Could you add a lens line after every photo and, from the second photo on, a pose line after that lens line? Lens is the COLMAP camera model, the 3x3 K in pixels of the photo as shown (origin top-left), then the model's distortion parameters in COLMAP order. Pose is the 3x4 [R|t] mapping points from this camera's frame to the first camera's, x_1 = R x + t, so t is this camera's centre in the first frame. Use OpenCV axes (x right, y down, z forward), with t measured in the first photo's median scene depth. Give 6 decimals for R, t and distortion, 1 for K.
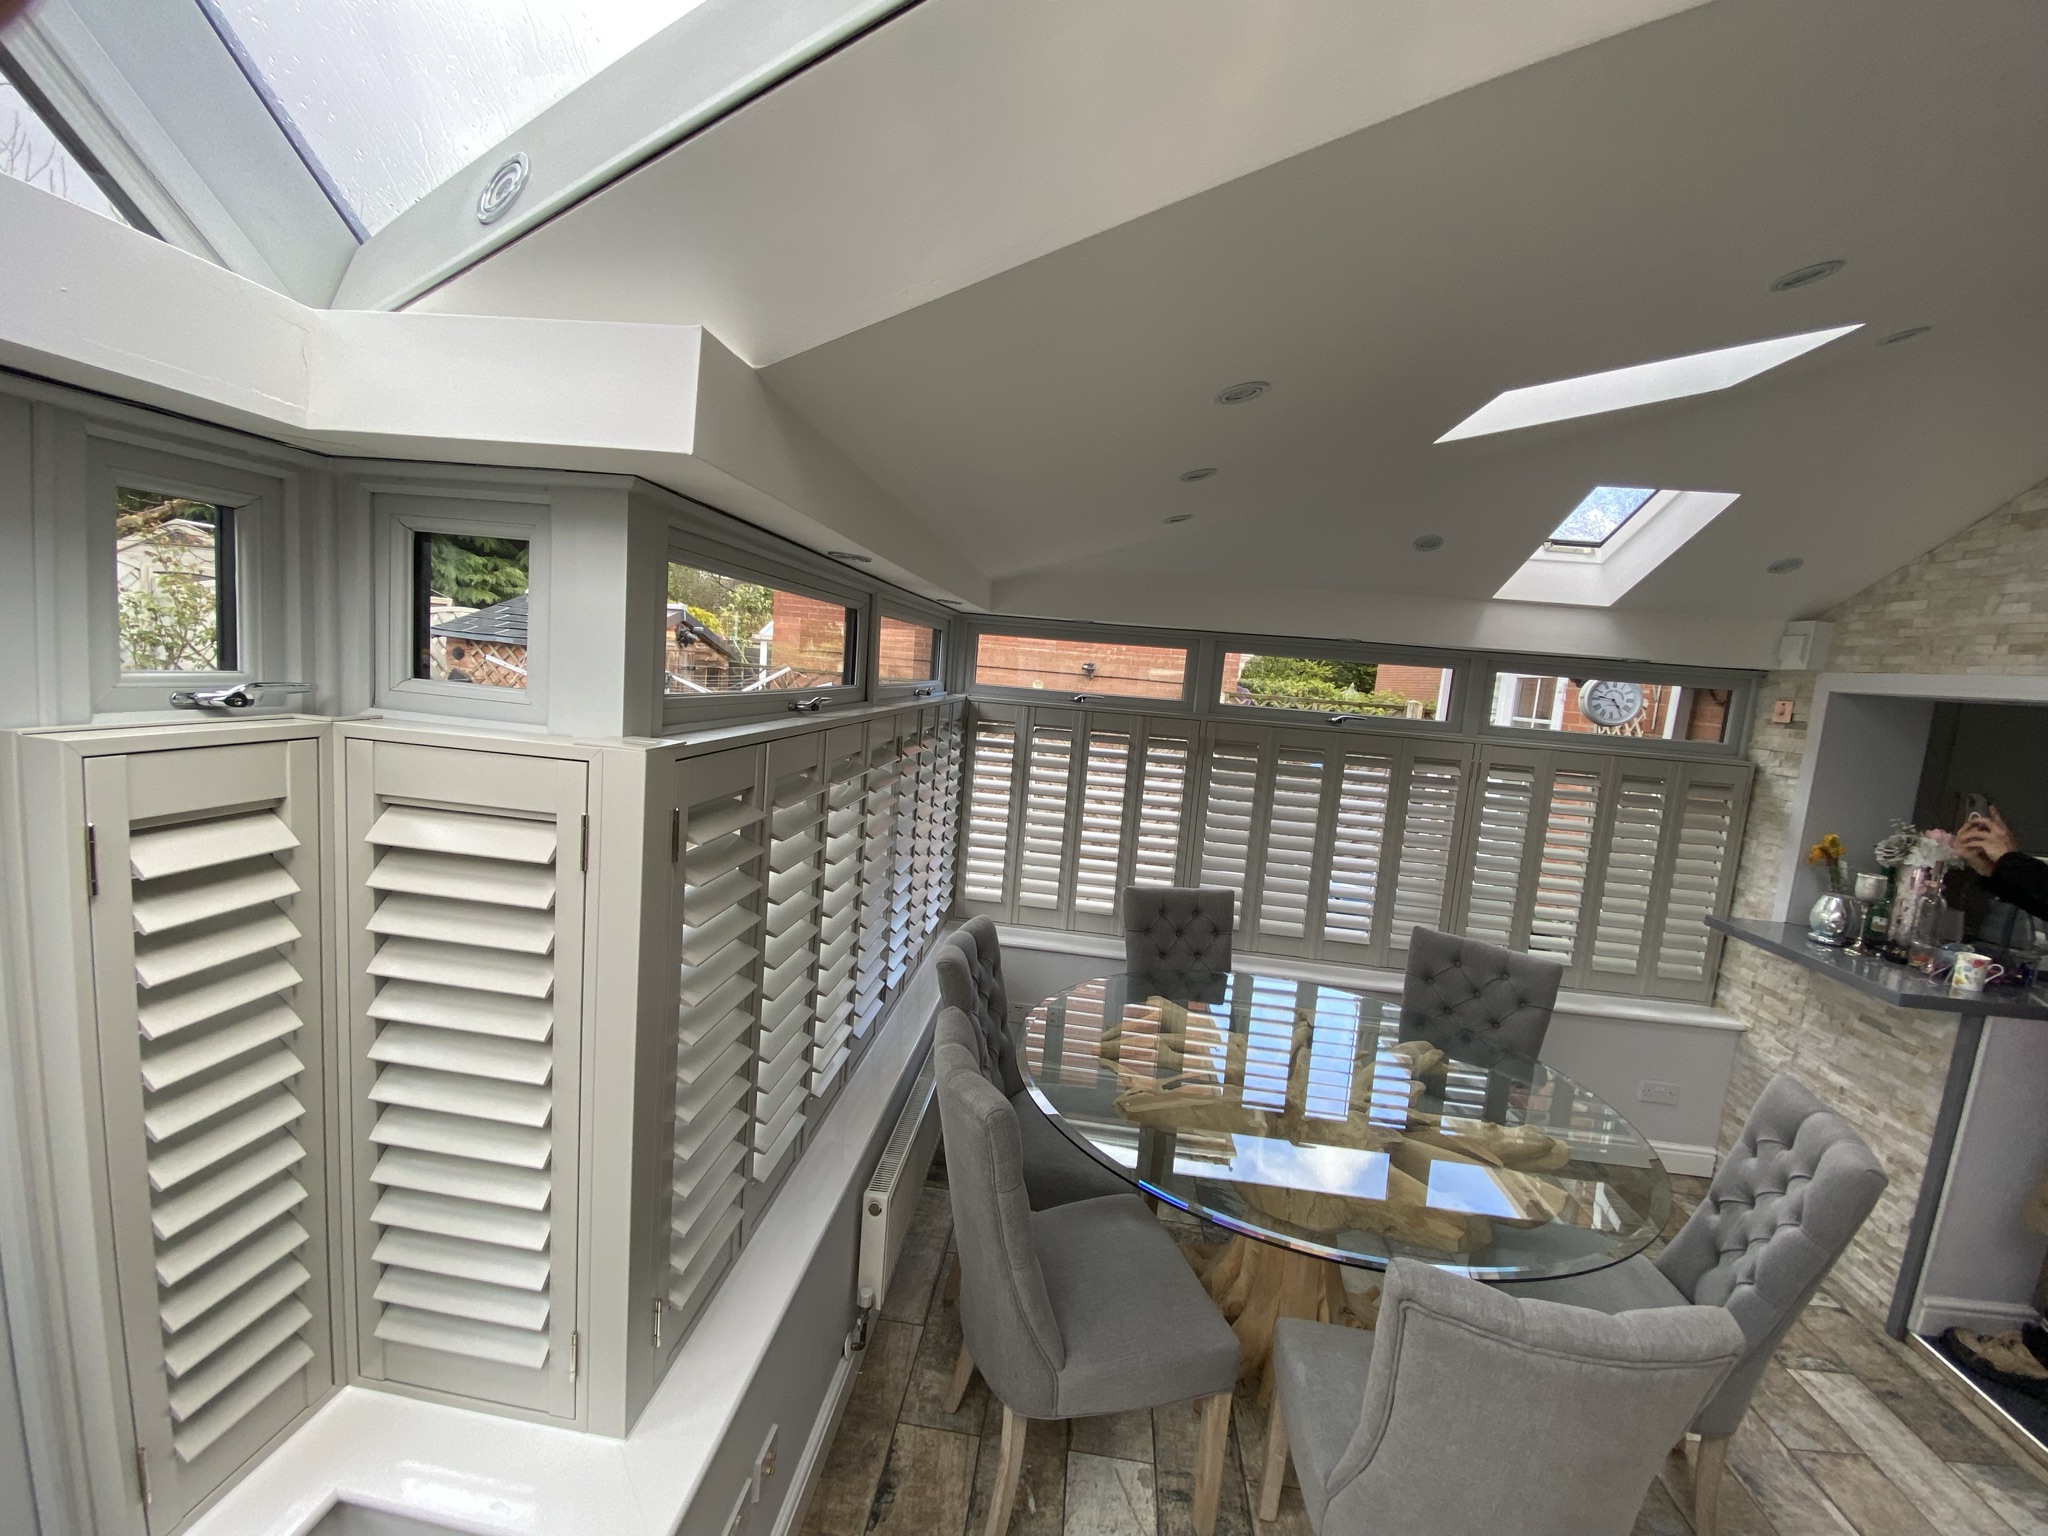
lens RADIAL K [[837.7, 0, 1019.6], [0, 837.7, 767.3], [0, 0, 1]] dist [0.017352, -0.018150]
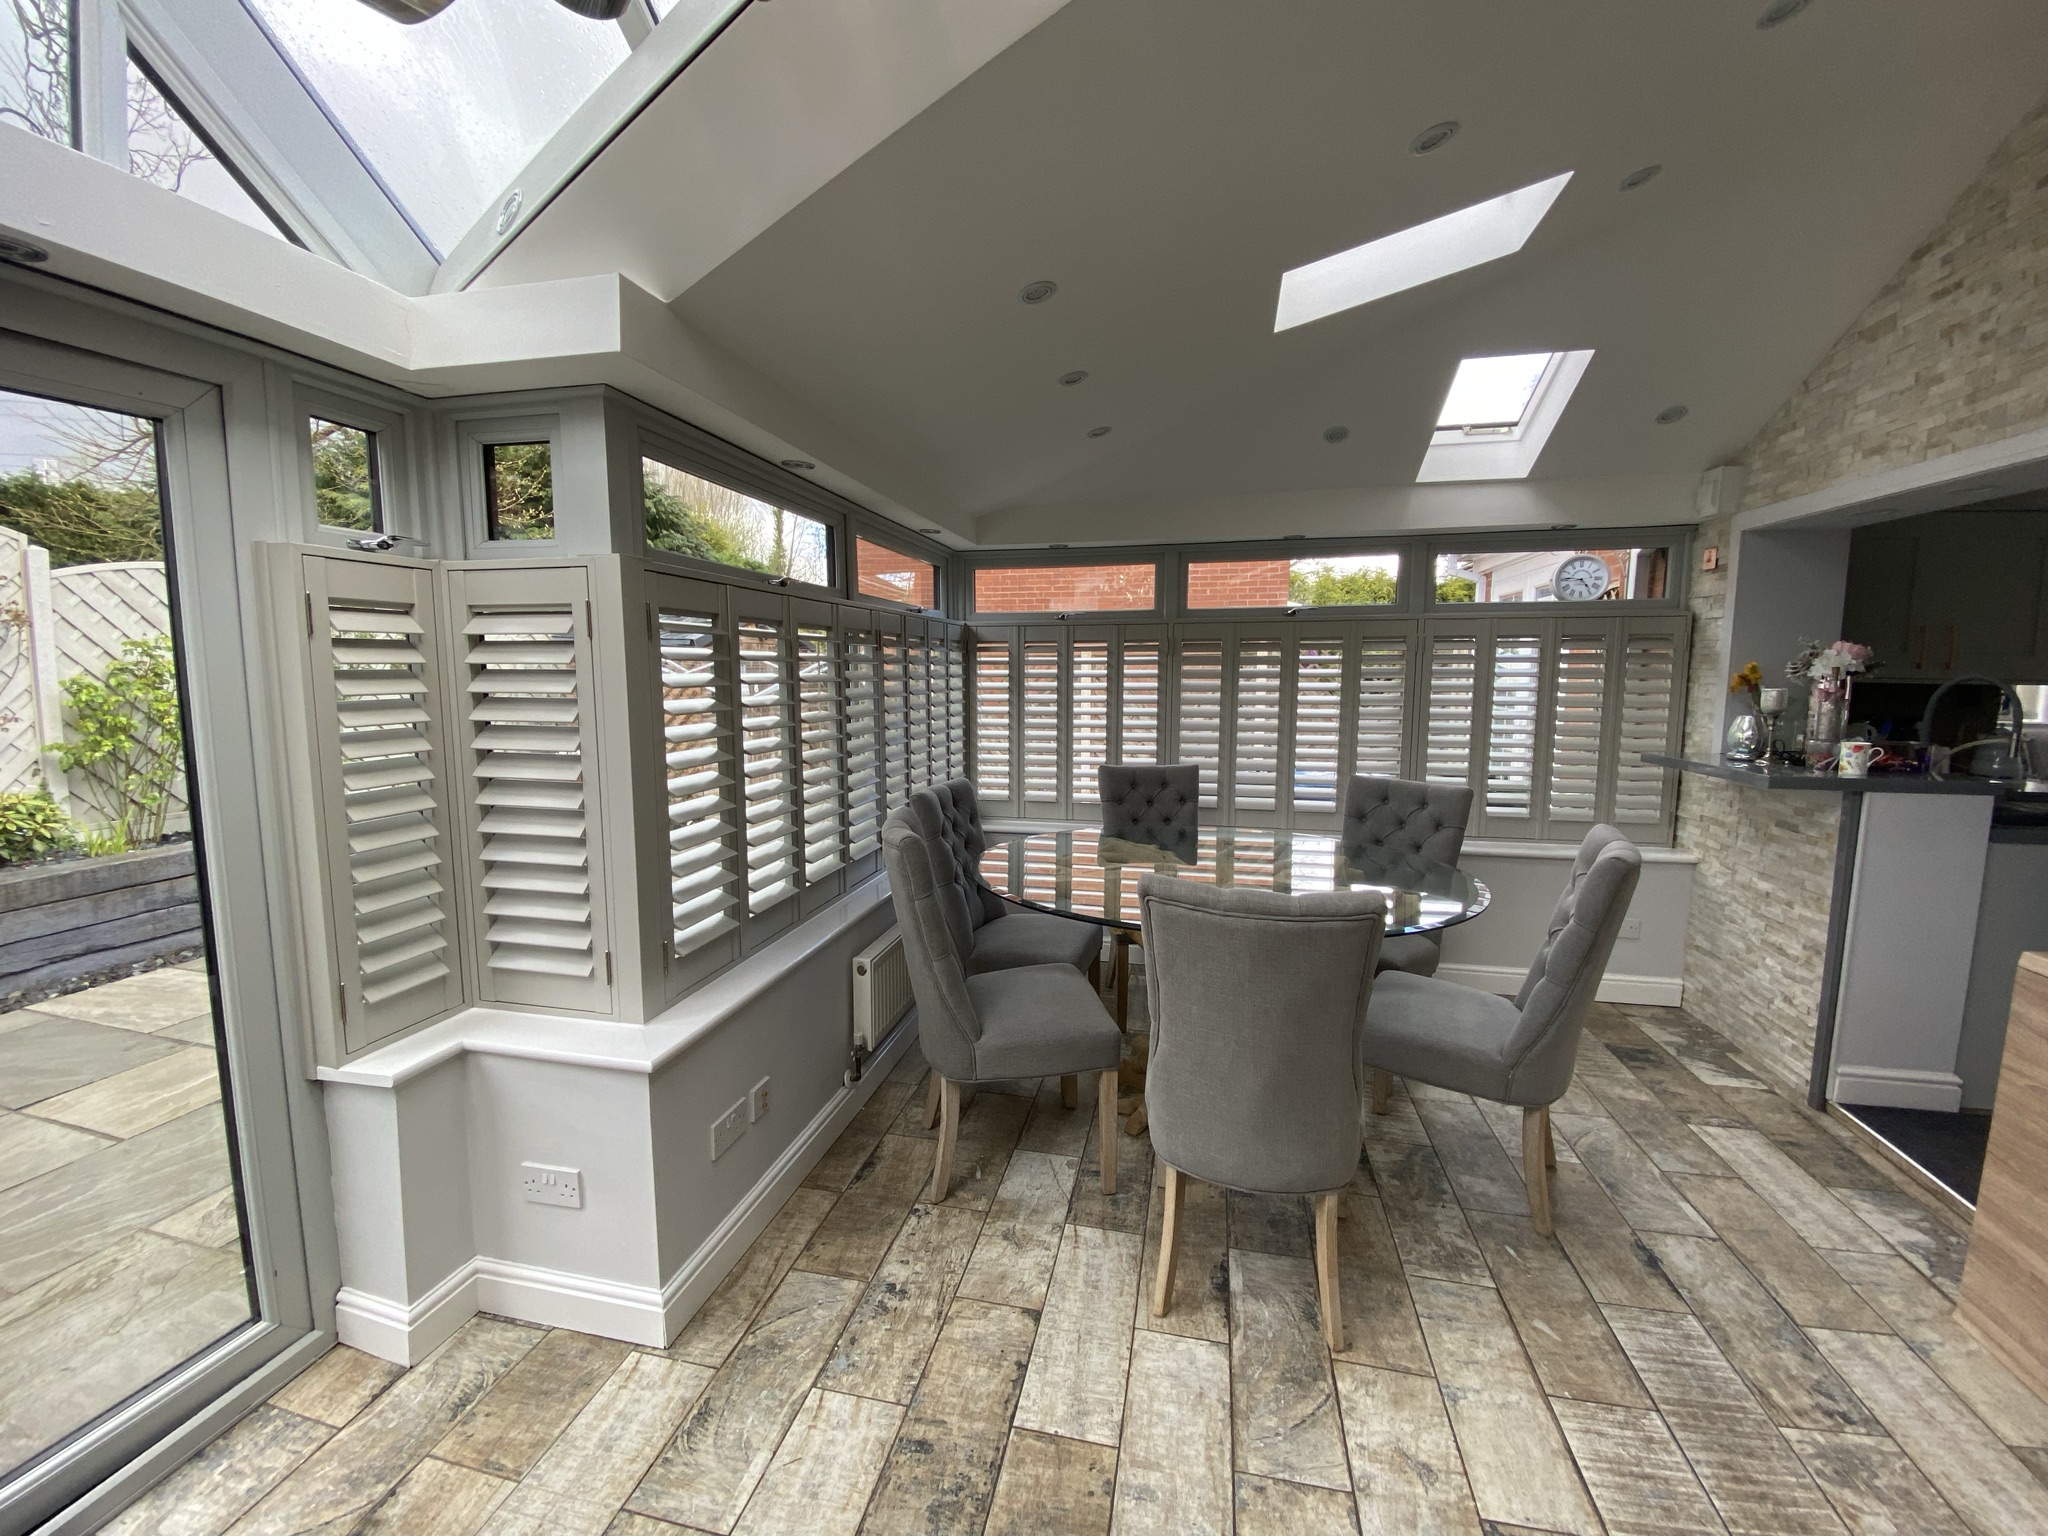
lens RADIAL K [[837.7, 0, 1019.6], [0, 837.7, 767.3], [0, 0, 1]] dist [0.017352, -0.018150]
pose [[0.990146, -0.067150, -0.122890, 0.244616], [0.066045, 0.997731, -0.013054, 0.236218], [0.123488, 0.004809, 0.992334, -0.247153]]
